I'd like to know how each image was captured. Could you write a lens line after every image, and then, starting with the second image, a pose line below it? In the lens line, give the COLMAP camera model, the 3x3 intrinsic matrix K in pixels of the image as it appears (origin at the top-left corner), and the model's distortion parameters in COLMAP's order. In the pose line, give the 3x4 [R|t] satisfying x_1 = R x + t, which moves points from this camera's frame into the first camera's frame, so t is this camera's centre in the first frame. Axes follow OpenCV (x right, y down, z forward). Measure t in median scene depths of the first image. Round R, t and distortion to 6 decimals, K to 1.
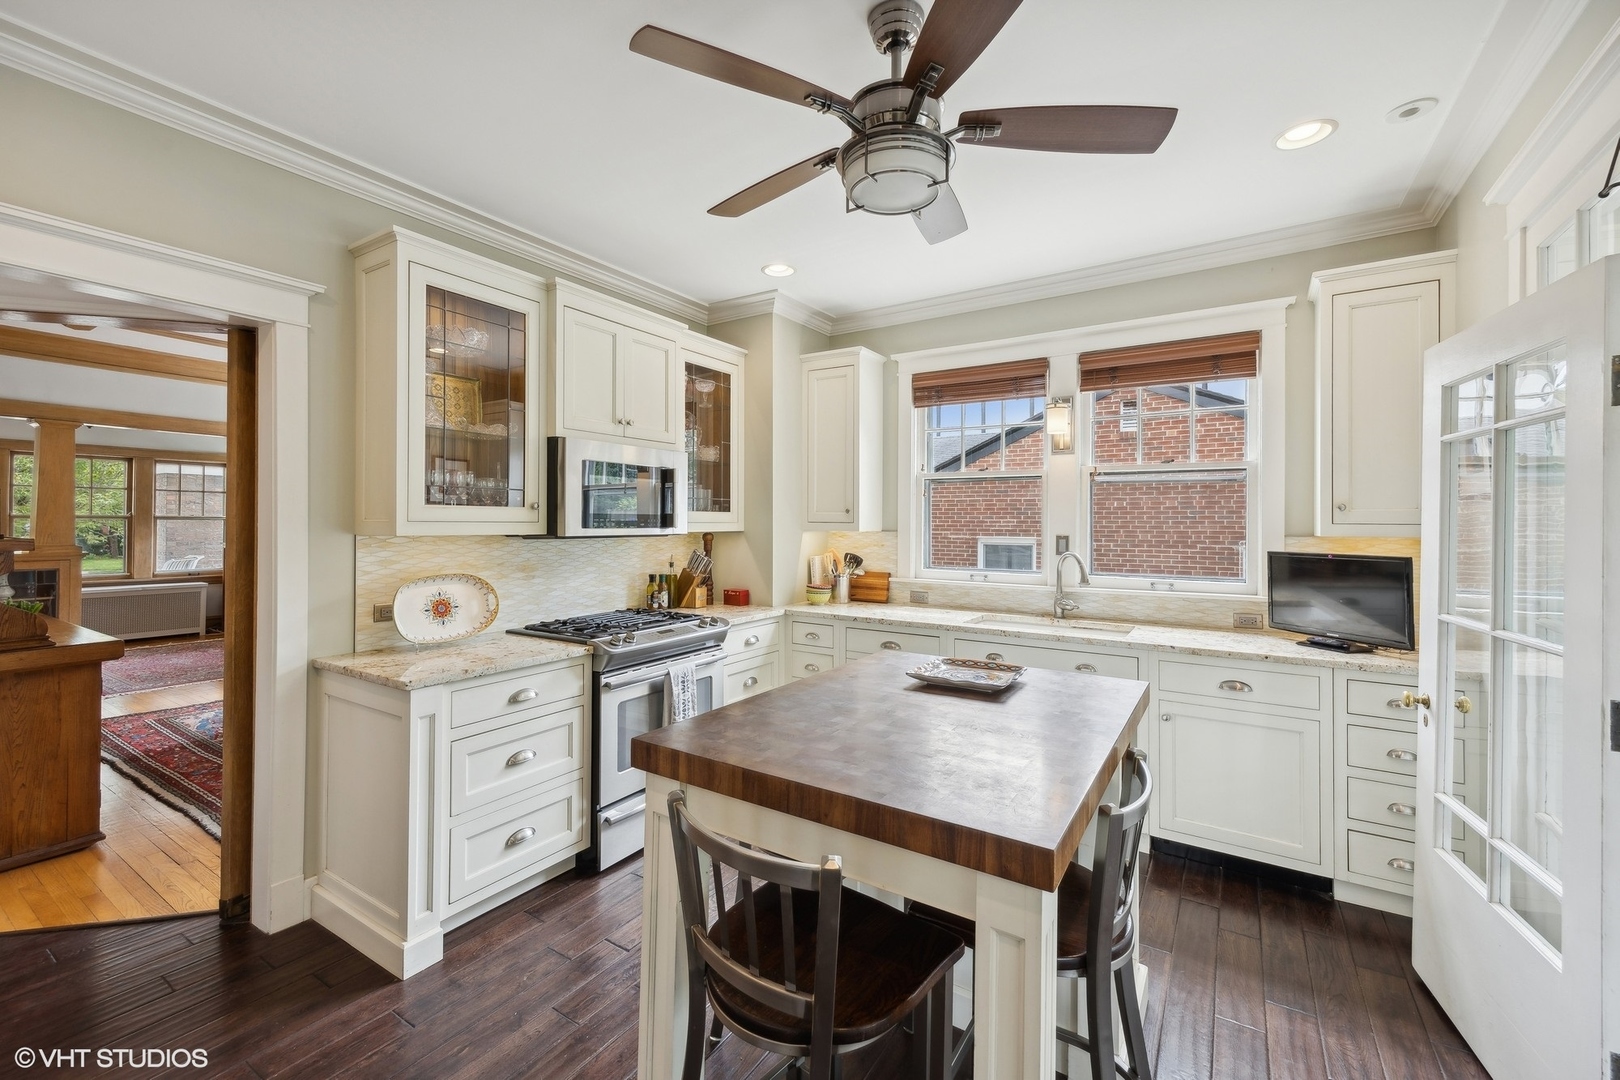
lens RADIAL K [[668.9, 0, 808.3], [0, 668.9, 523.1], [0, 0, 1]] dist [0.001649, 0.000275]
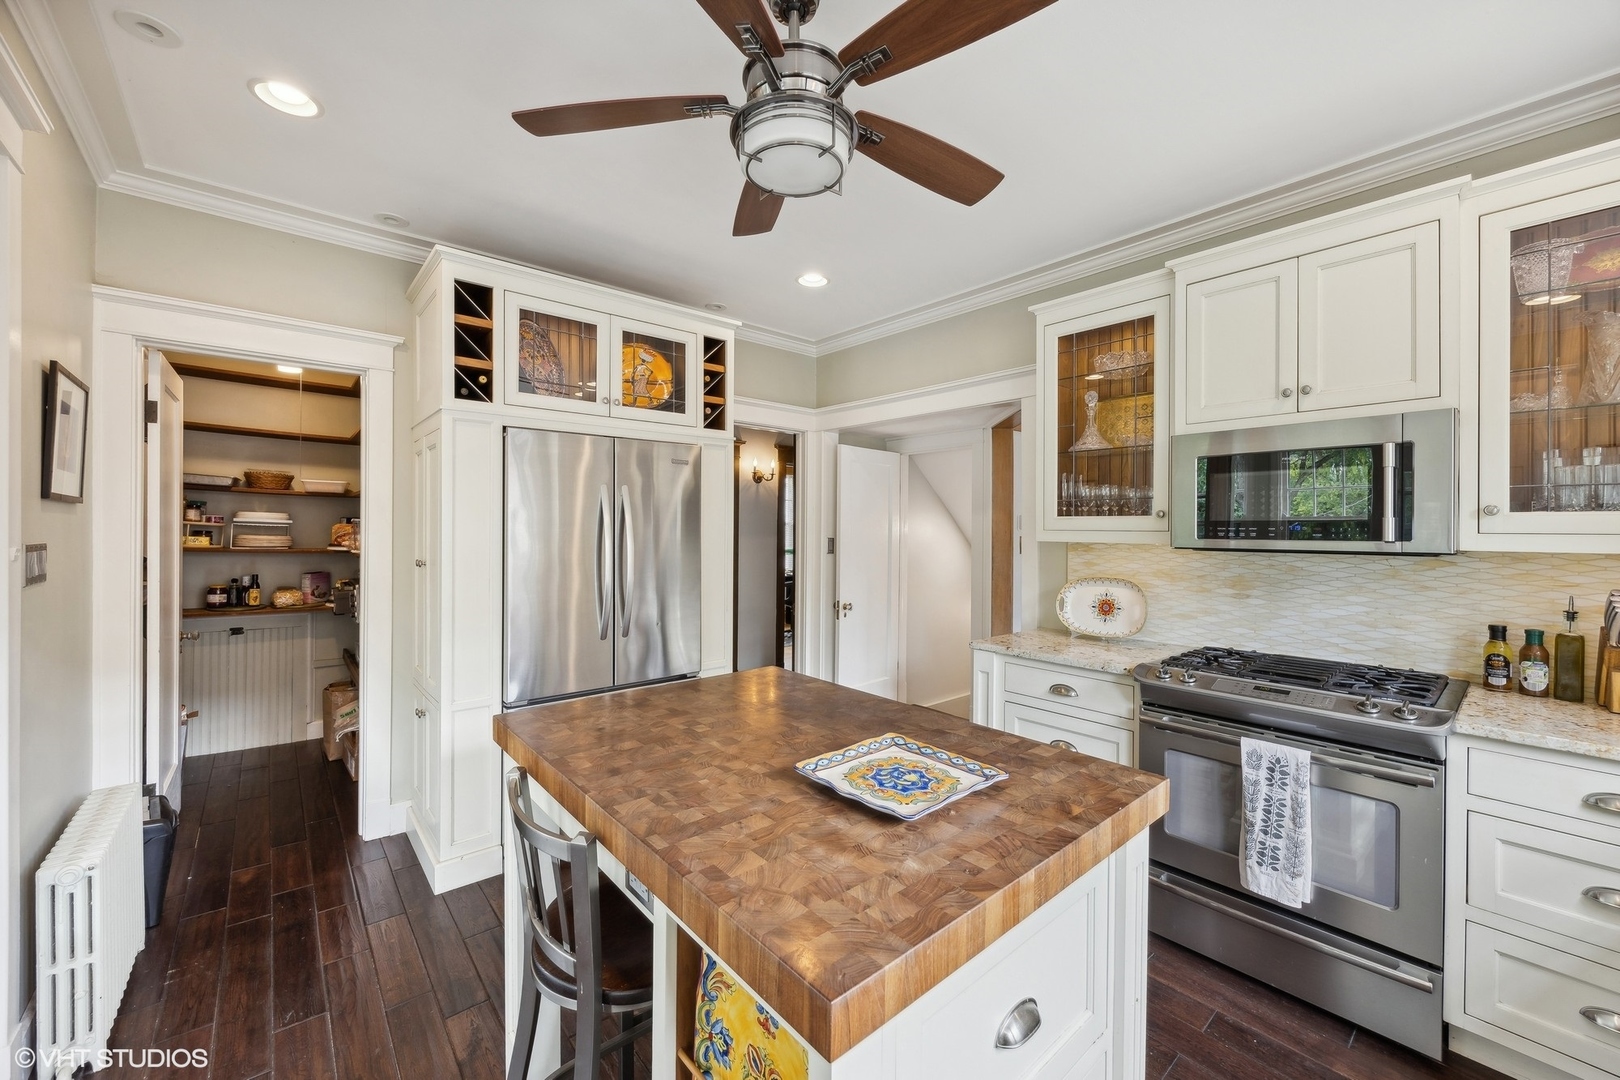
lens RADIAL K [[630.3, 0, 810.2], [0, 630.3, 532.0], [0, 0, 1]] dist [-0.001933, -0.000046]
pose [[-0.284788, -0.003051, -0.958586, 0.578472], [-0.010695, 0.999943, -0.000005, 0.005314], [0.958531, 0.010251, -0.284804, 0.774372]]
